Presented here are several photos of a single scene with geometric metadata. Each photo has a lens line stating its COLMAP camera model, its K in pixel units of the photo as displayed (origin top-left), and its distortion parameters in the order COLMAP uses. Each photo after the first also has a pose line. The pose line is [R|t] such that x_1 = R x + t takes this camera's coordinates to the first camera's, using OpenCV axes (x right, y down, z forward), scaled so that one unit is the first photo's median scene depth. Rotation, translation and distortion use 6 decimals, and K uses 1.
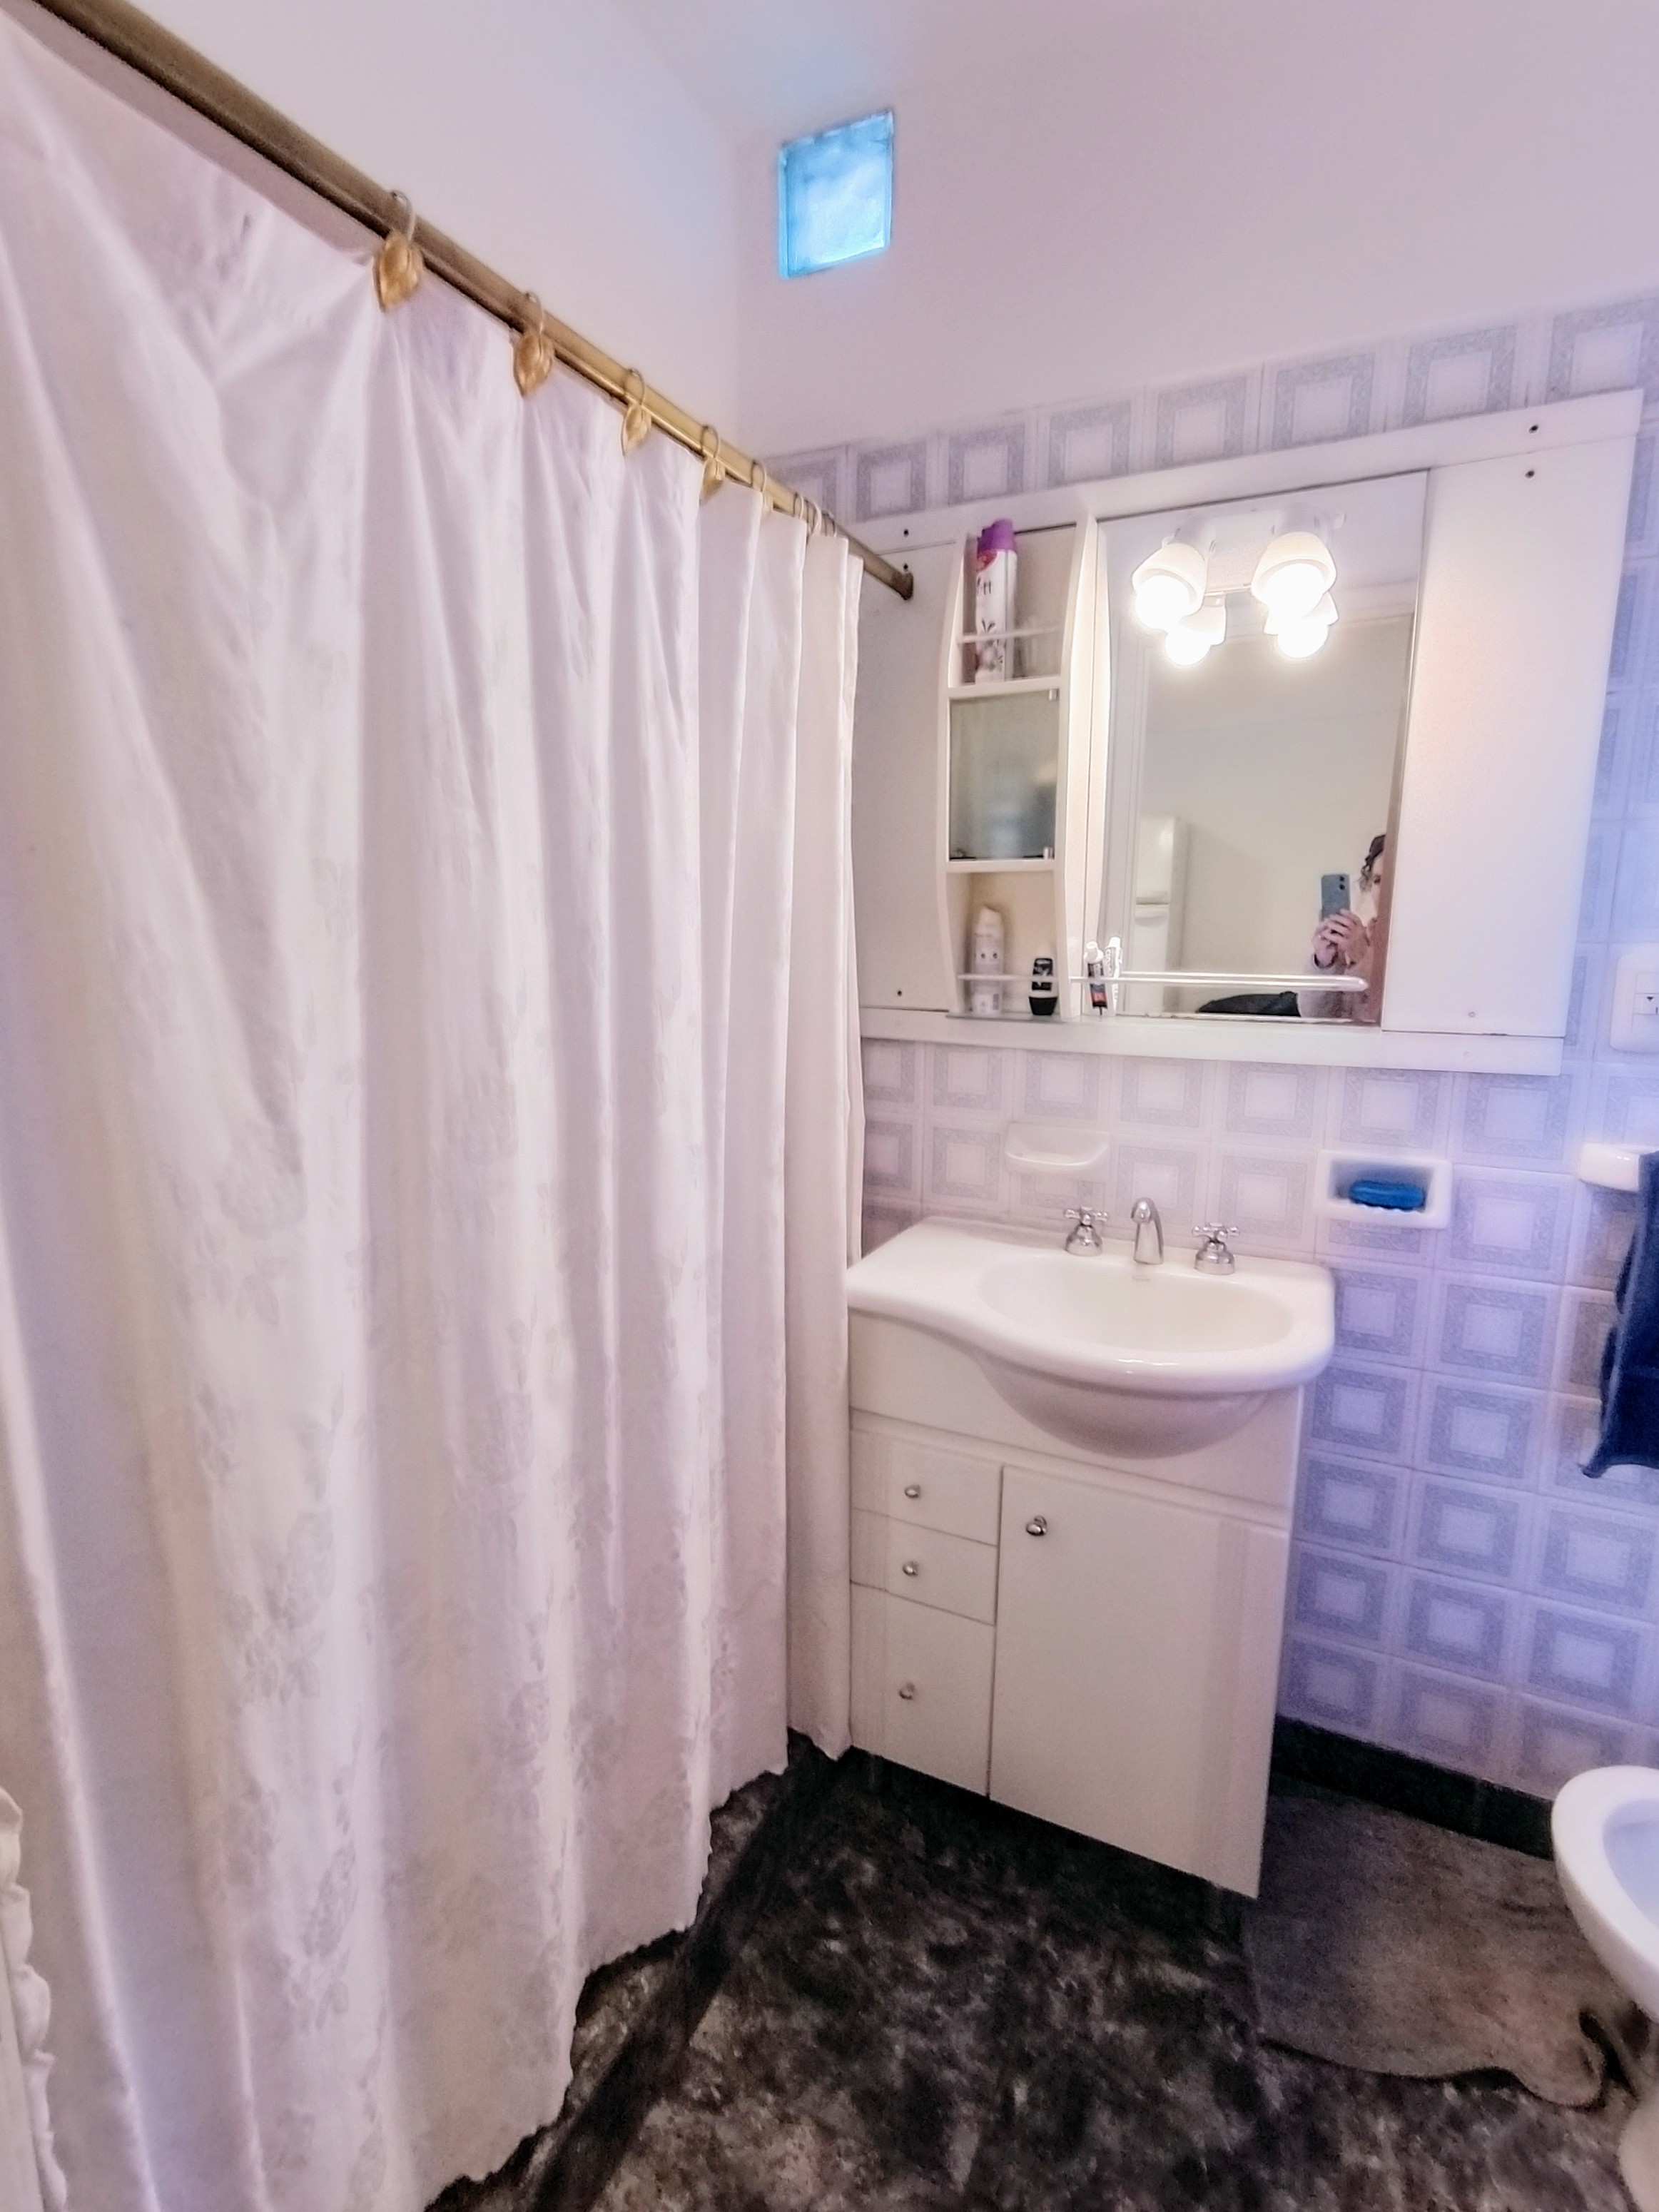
lens RADIAL K [[1054.4, 0, 829.5], [0, 1054.4, 1106.0], [0, 0, 1]] dist [-0.005489, -0.001988]
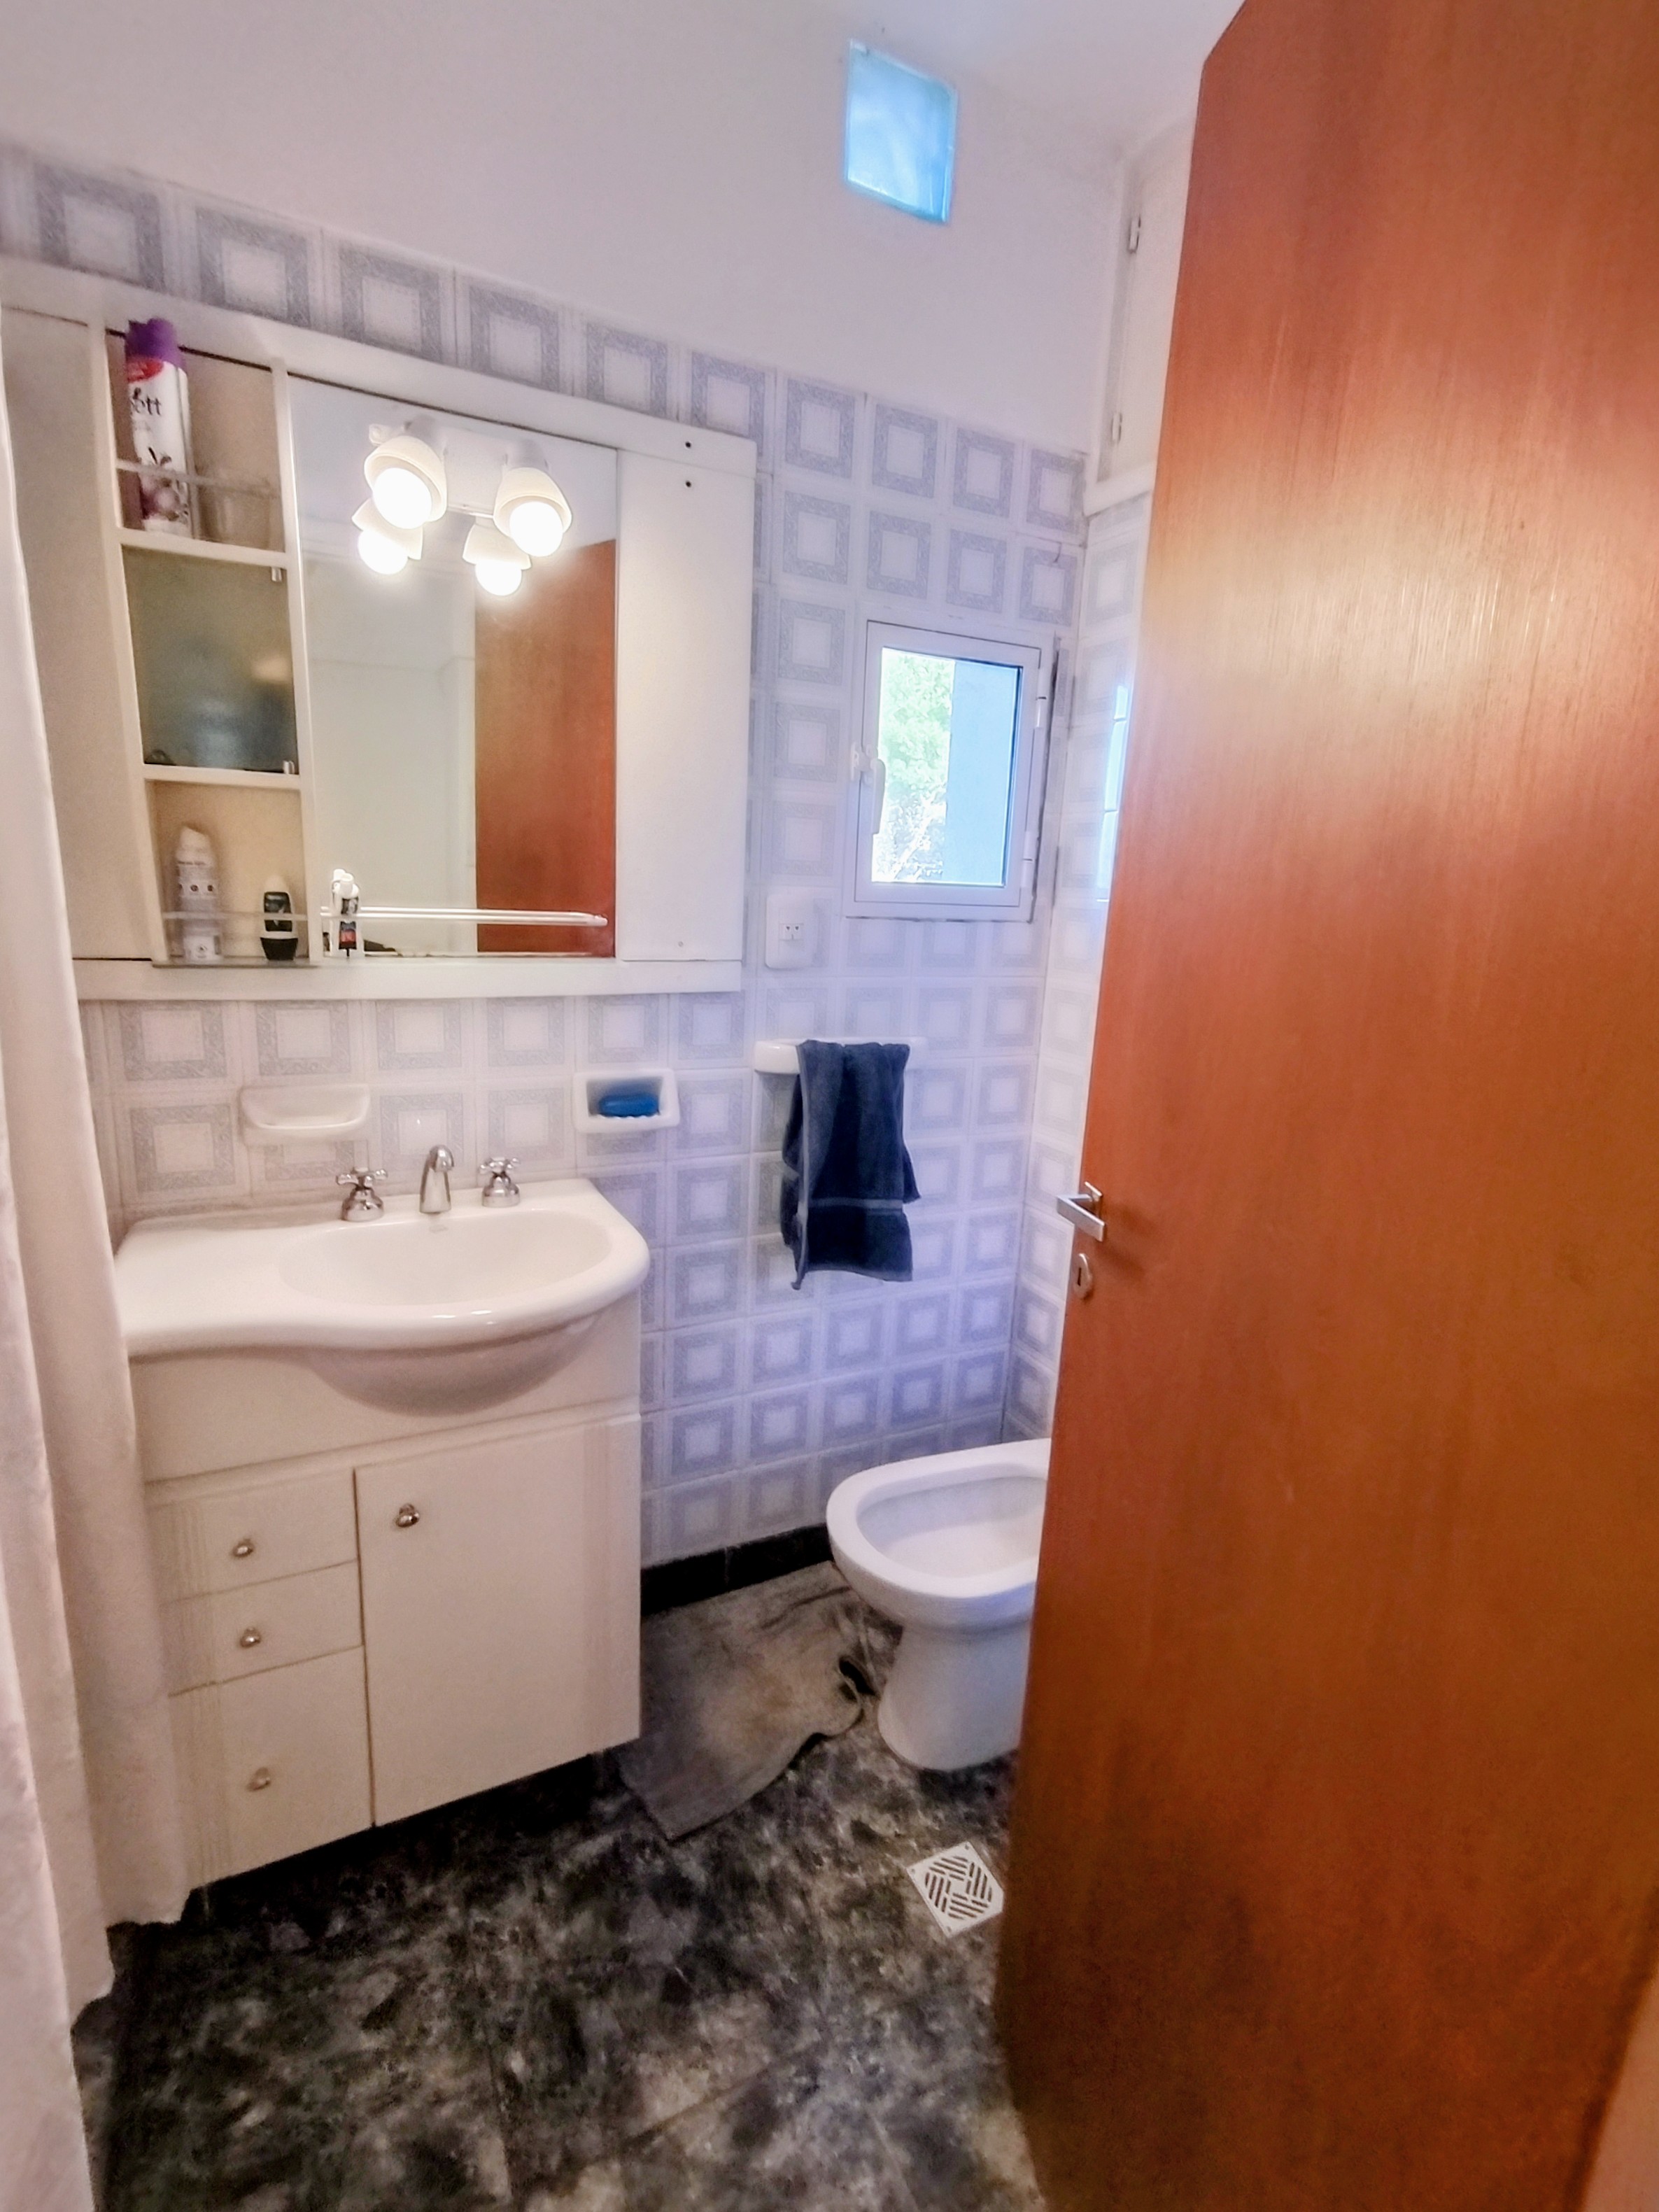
lens RADIAL K [[1035.3, 0, 808.1], [0, 1035.3, 1109.8], [0, 0, 1]] dist [0.002180, -0.000218]
pose [[0.603009, -0.152095, 0.783101, -0.236592], [0.098100, 0.988344, 0.116418, -0.022815], [-0.791680, 0.006621, 0.610901, 0.155927]]
